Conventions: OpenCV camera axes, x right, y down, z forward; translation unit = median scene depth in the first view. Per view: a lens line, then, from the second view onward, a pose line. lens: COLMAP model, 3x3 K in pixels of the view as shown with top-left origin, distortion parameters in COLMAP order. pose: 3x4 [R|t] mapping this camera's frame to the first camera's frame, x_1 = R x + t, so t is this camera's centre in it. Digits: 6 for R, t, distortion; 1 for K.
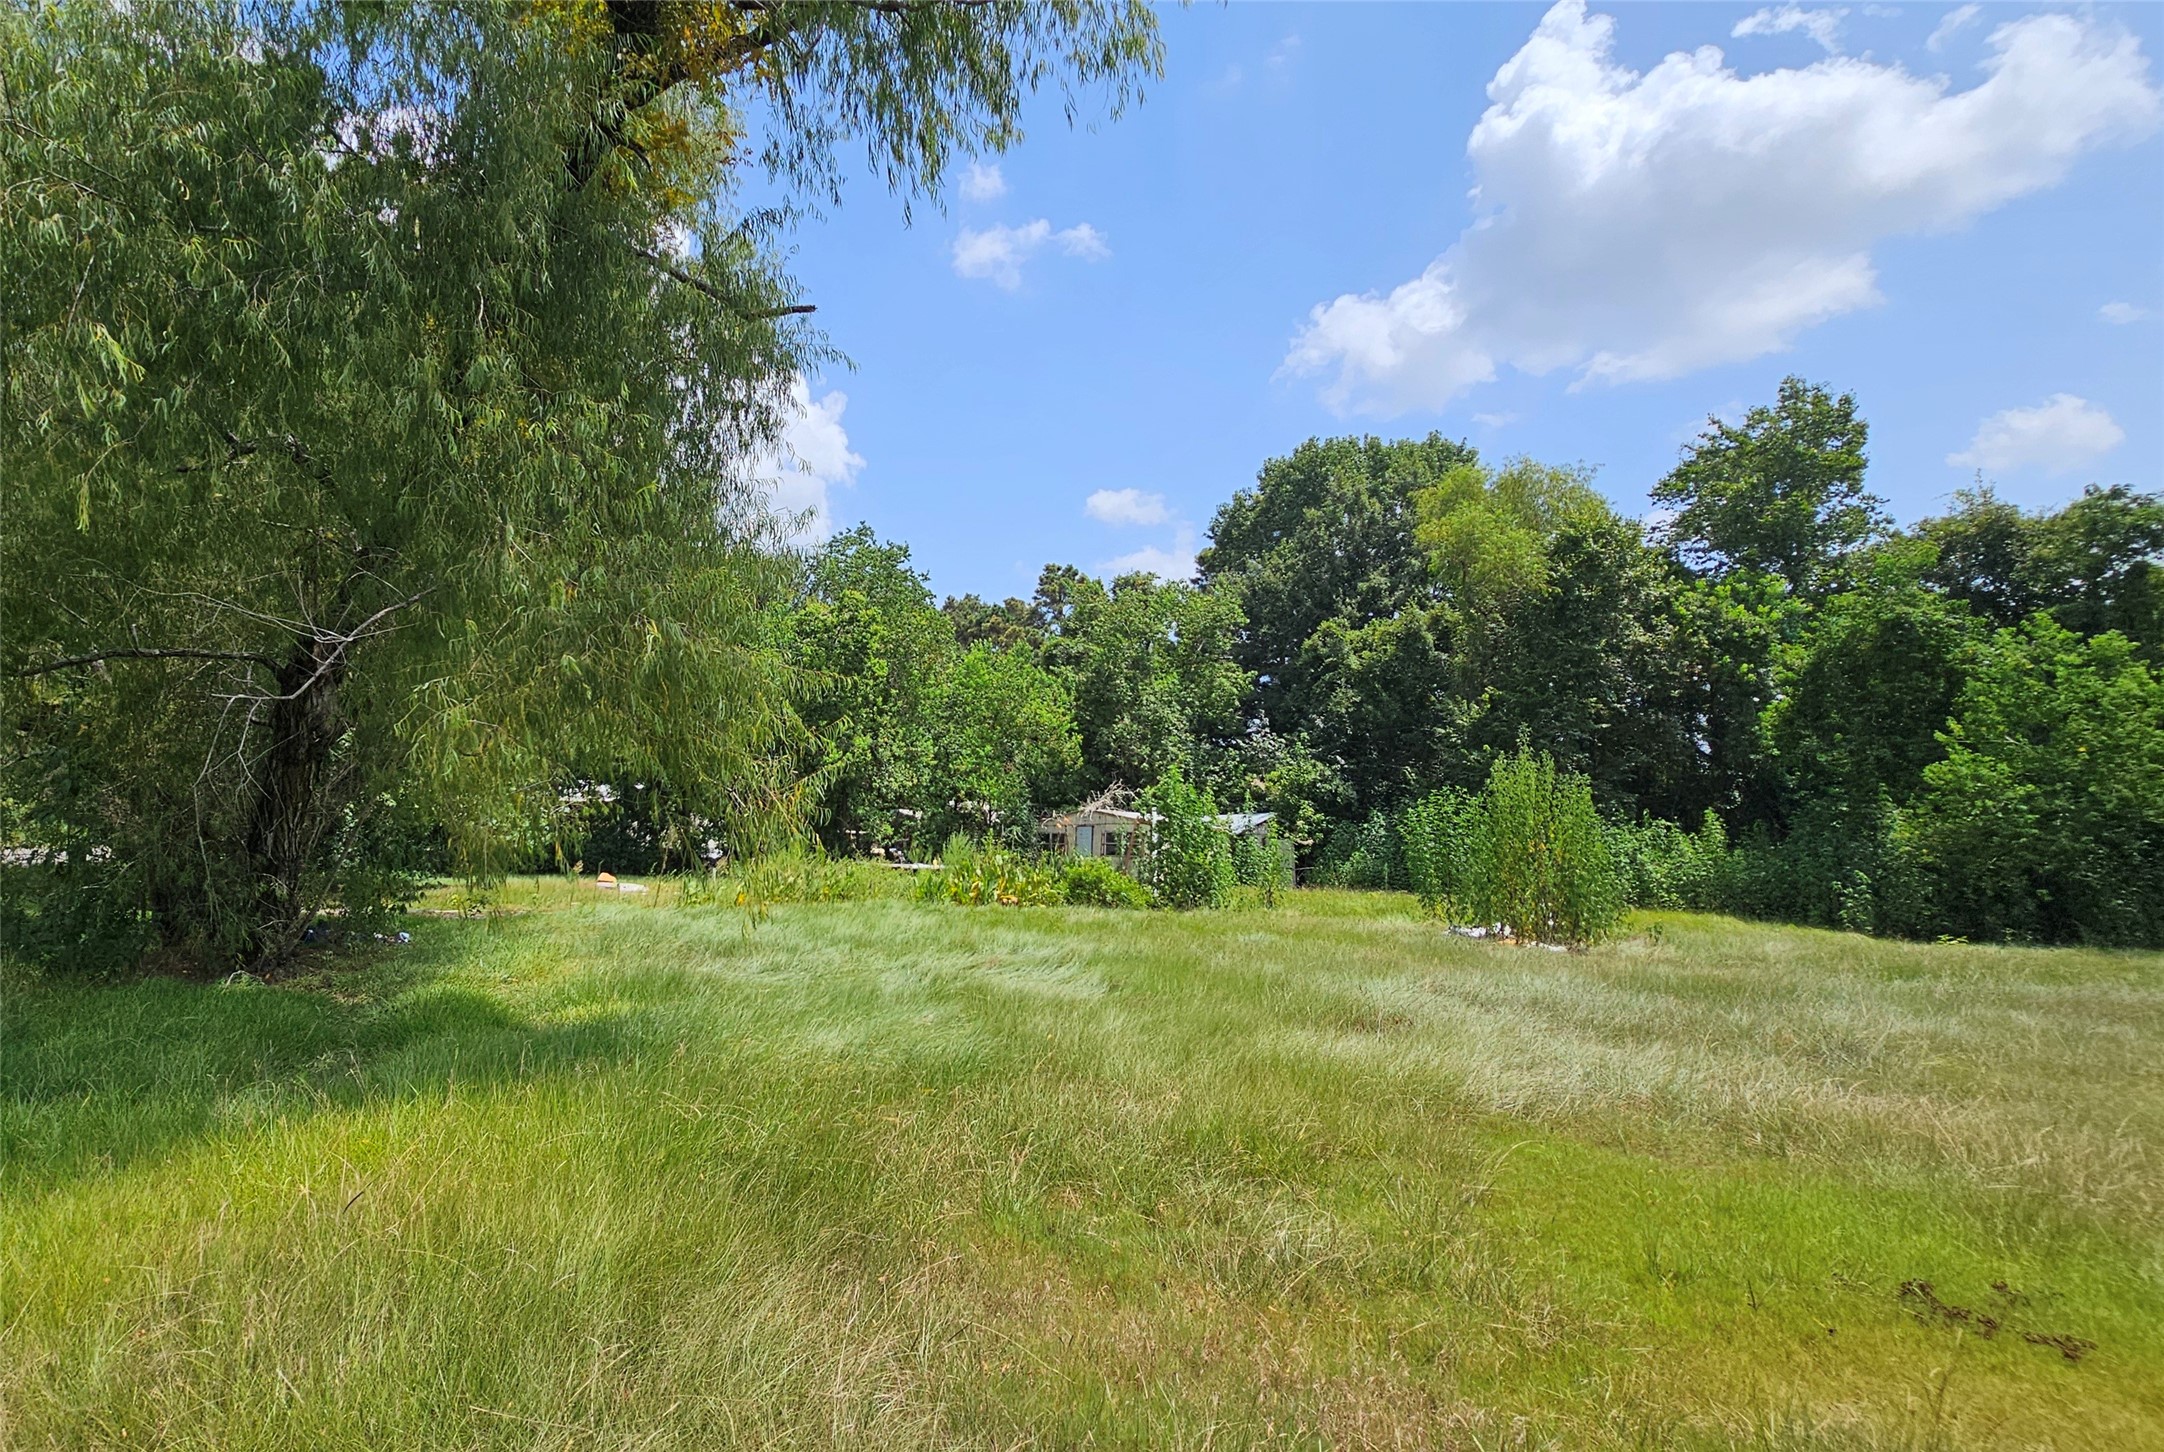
lens RADIAL K [[793.9, 0, 965.7], [0, 793.9, 752.0], [0, 0, 1]] dist [0.000687, -0.000313]
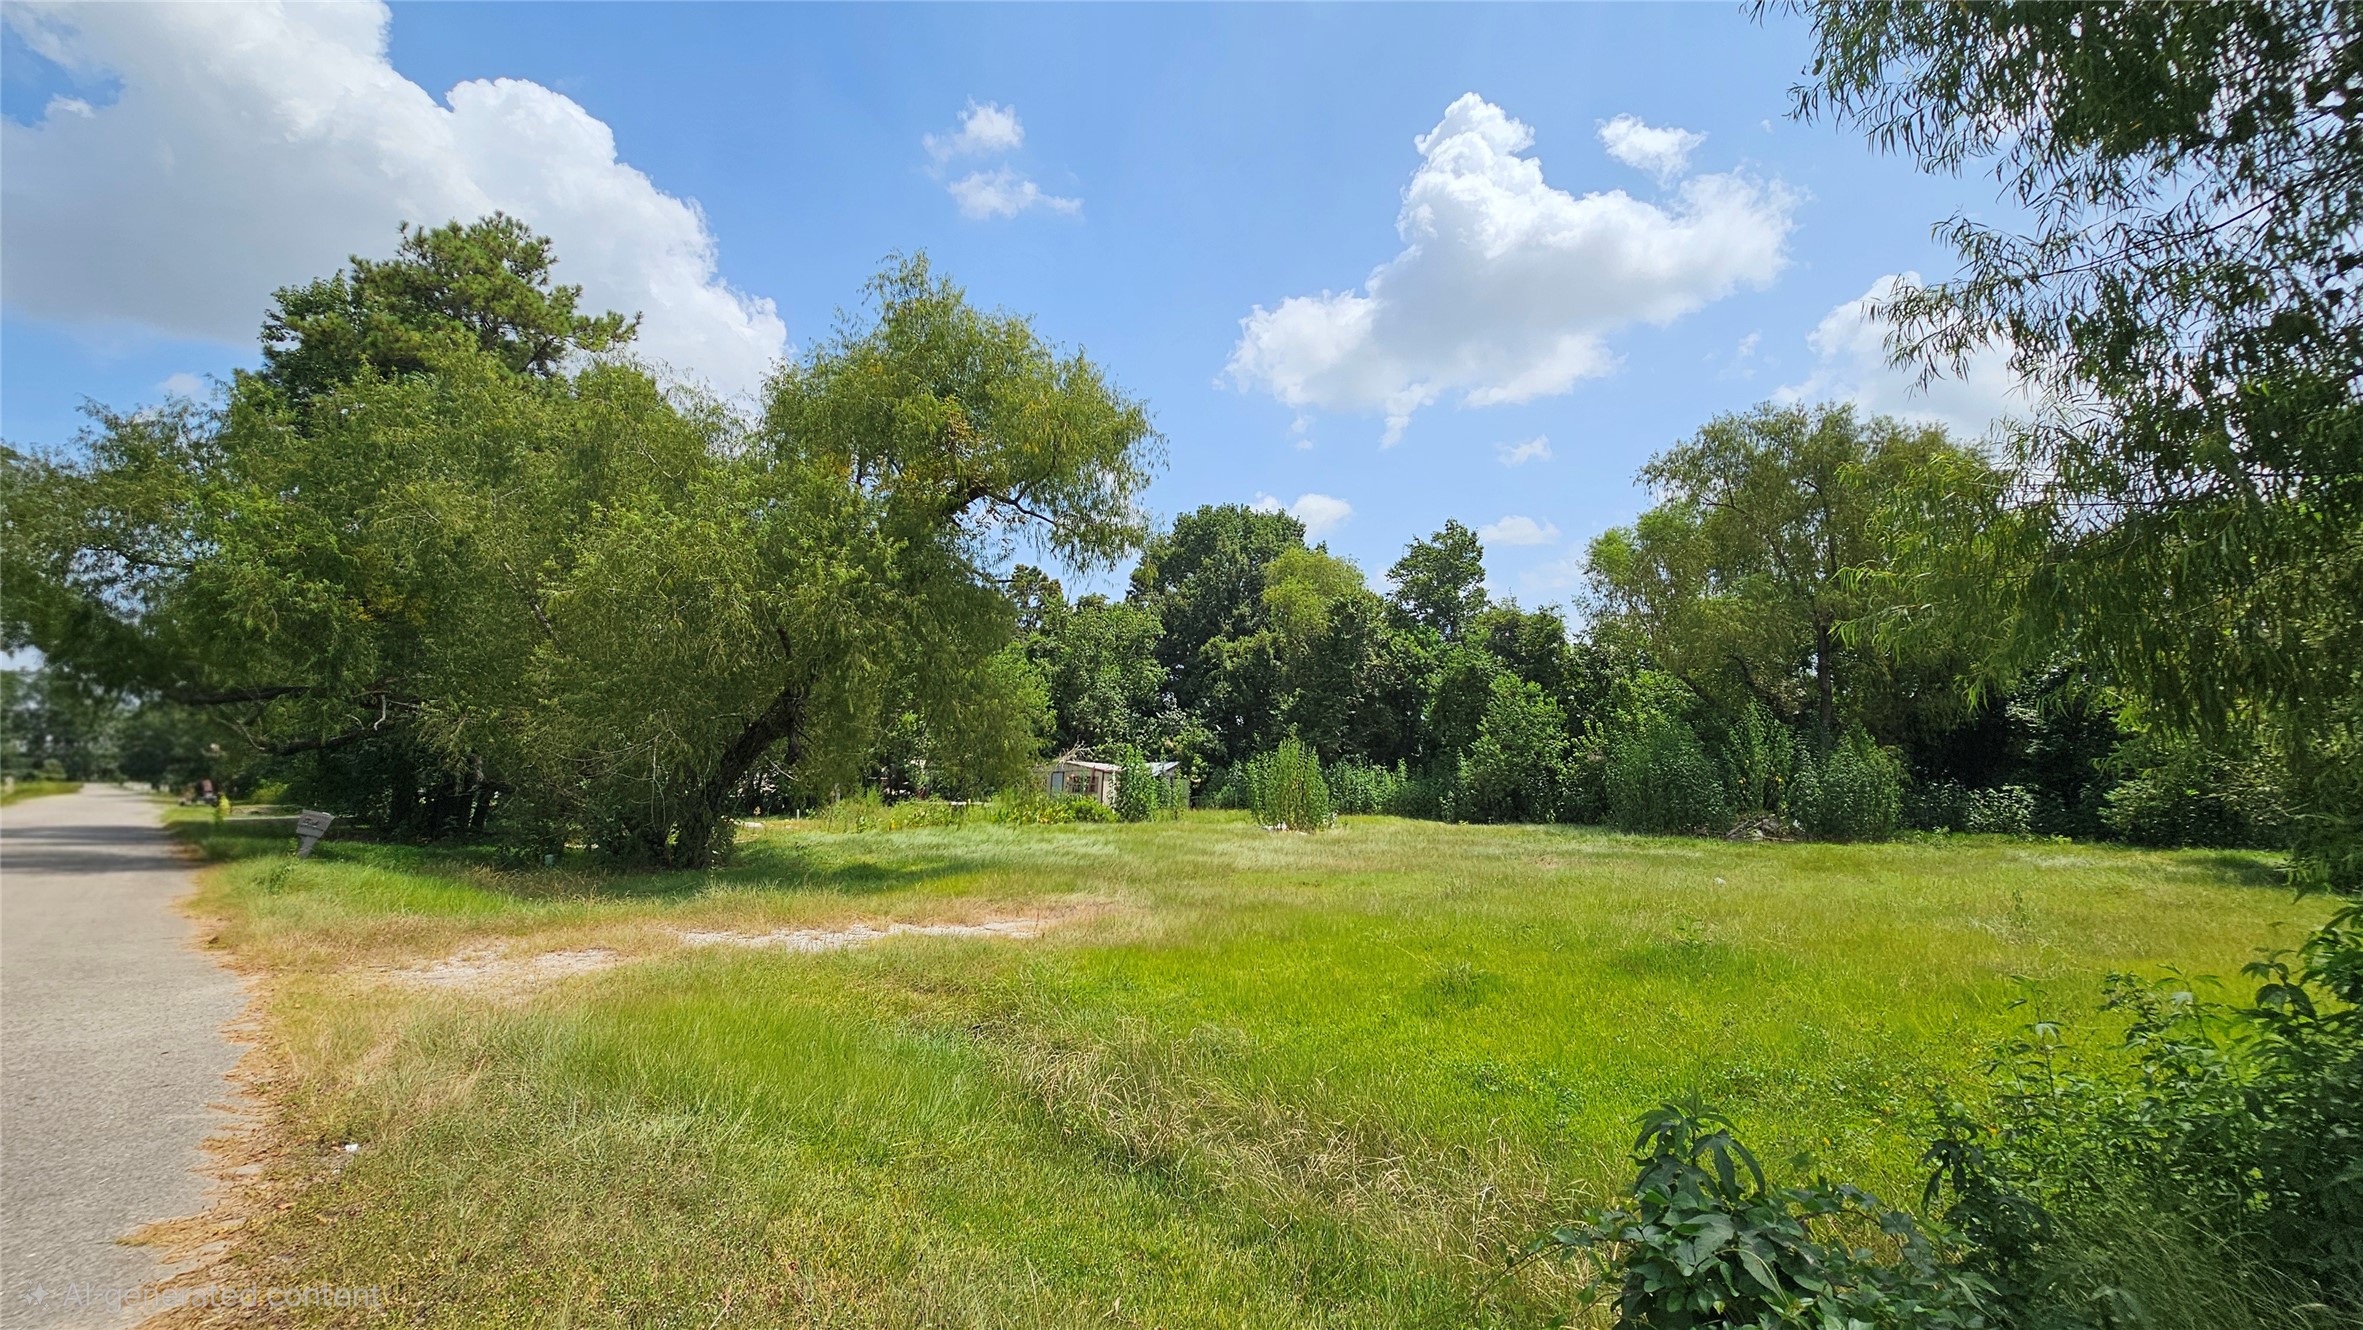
lens RADIAL K [[910.6, 0, 1182.6], [0, 910.6, 669.7], [0, 0, 1]] dist [0.000113, -0.000017]
pose [[0.927971, 0.024204, 0.371865, -0.264995], [-0.026376, 0.999652, 0.000755, -0.103251], [-0.371717, -0.010509, 0.928287, -0.640796]]
